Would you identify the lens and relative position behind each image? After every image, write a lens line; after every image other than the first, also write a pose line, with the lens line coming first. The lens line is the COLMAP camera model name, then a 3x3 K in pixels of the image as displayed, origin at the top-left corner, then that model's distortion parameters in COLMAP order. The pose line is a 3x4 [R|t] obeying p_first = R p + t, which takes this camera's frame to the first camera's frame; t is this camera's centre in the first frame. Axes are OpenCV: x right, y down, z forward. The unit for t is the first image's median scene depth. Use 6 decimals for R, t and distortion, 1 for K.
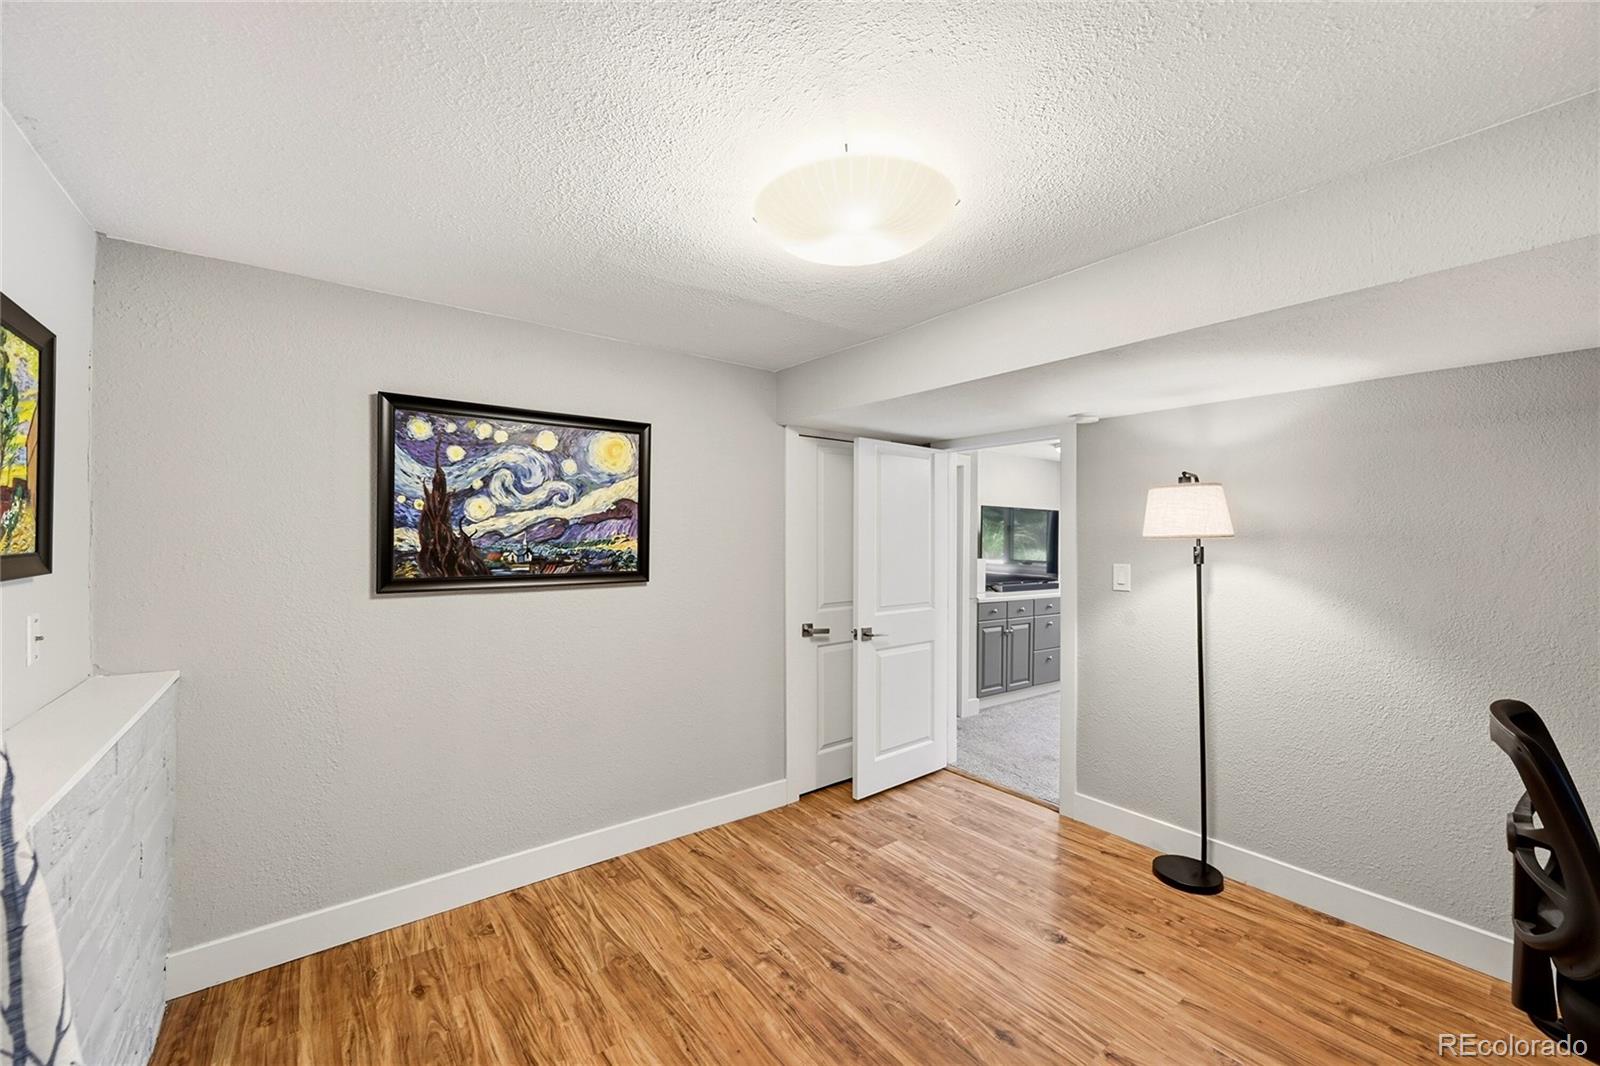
lens RADIAL K [[632.7, 0, 805.6], [0, 632.7, 529.5], [0, 0, 1]] dist [0.000839, 0.000152]
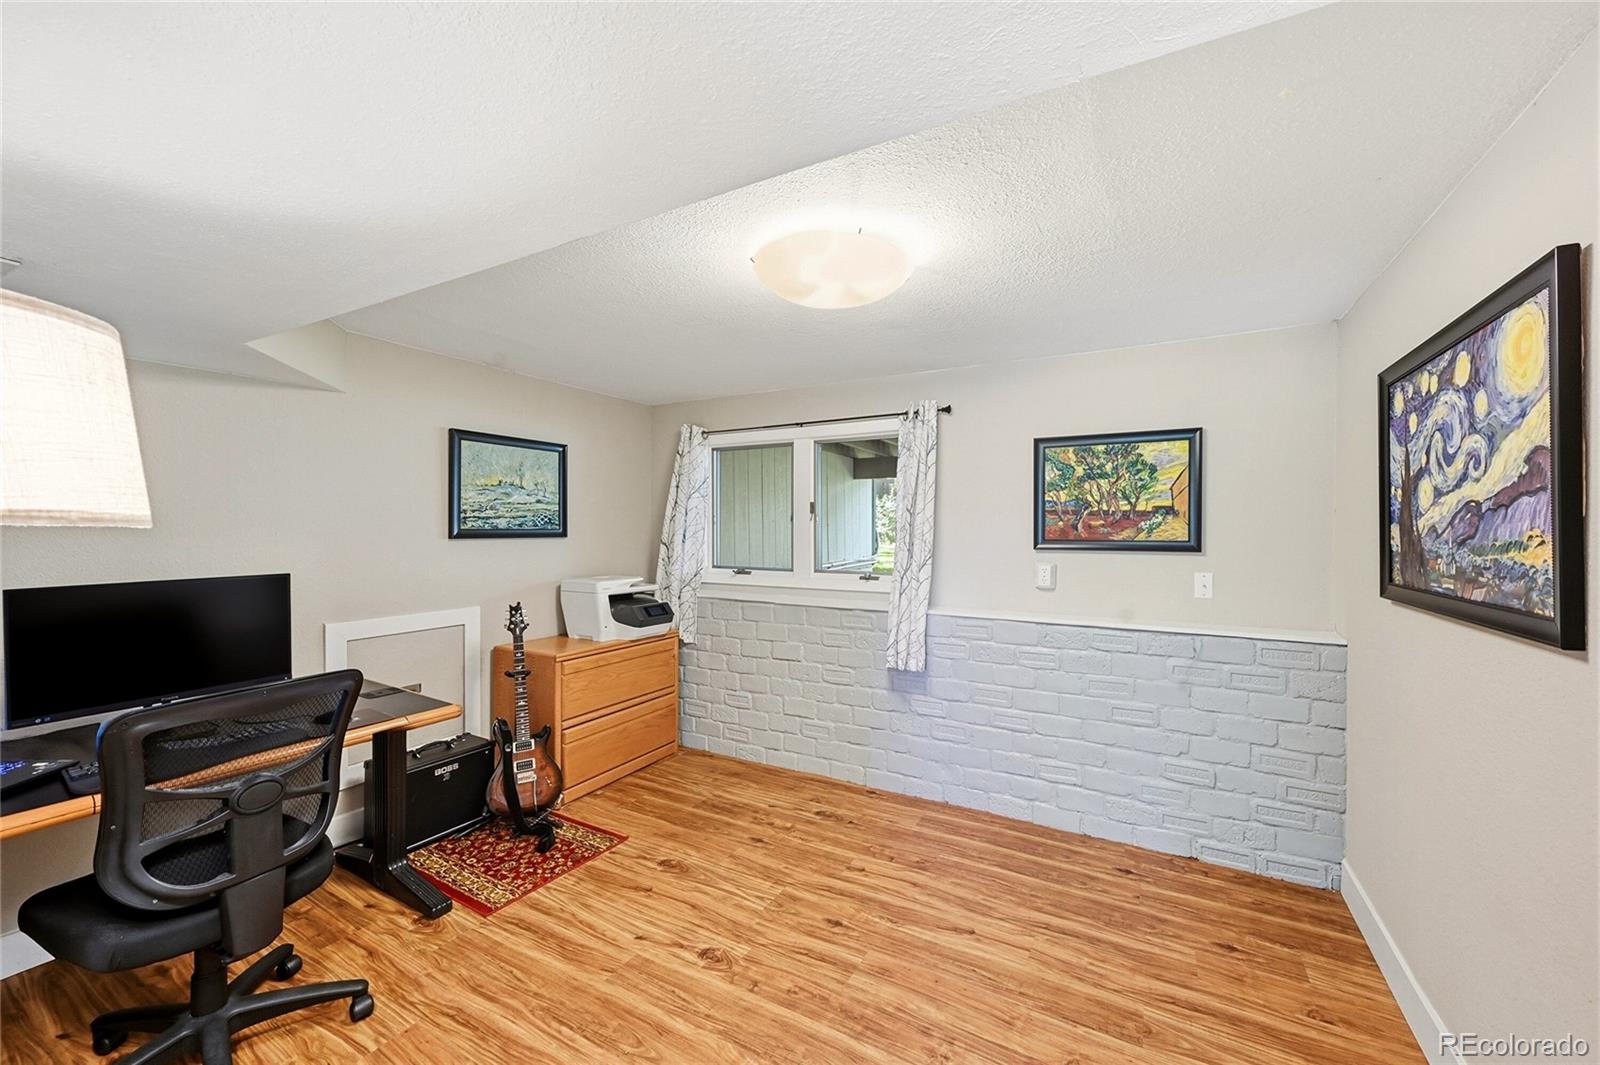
lens RADIAL K [[632.7, 0, 804.9], [0, 632.7, 532.0], [0, 0, 1]] dist [0.000839, 0.000152]
pose [[-0.923306, -0.005371, -0.384027, 0.447695], [-0.002467, 0.999965, -0.008054, 0.019115], [0.384057, -0.006488, -0.923287, 1.585728]]
